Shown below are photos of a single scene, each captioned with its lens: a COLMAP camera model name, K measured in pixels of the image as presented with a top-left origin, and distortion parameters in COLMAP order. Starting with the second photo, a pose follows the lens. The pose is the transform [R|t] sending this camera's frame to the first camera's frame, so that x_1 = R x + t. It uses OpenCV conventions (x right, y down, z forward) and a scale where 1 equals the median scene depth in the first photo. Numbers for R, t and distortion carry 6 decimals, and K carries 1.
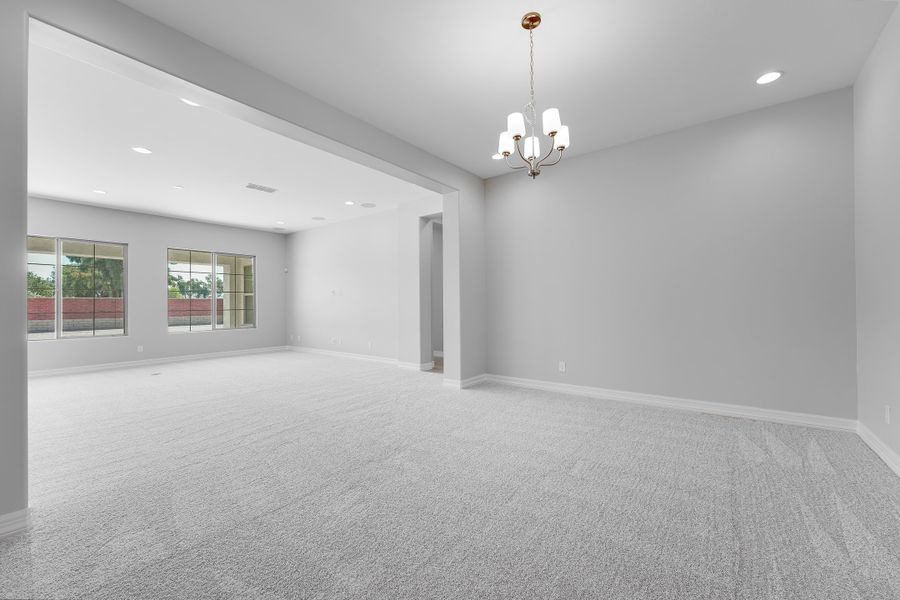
lens RADIAL K [[354.7, 0, 451.7], [0, 354.7, 302.0], [0, 0, 1]] dist [0.001097, 0.000156]
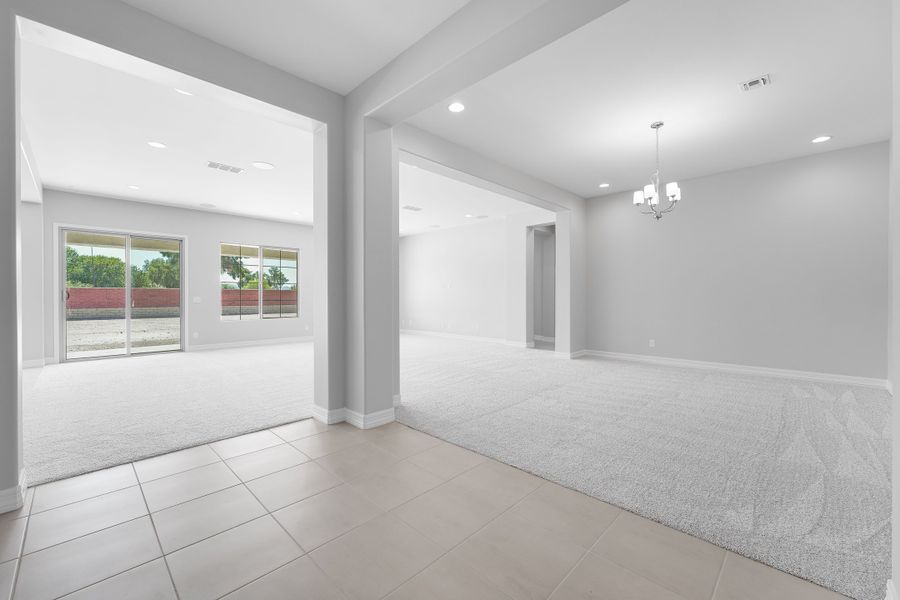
lens RADIAL K [[362.0, 0, 450.0], [0, 362.0, 300.0], [0, 0, 1]] dist [-0.000379, -0.000299]
pose [[0.993171, 0.006507, -0.116486, -0.244825], [-0.004494, 0.999836, 0.017531, 0.000533], [0.116581, -0.016888, 0.993038, -0.367645]]
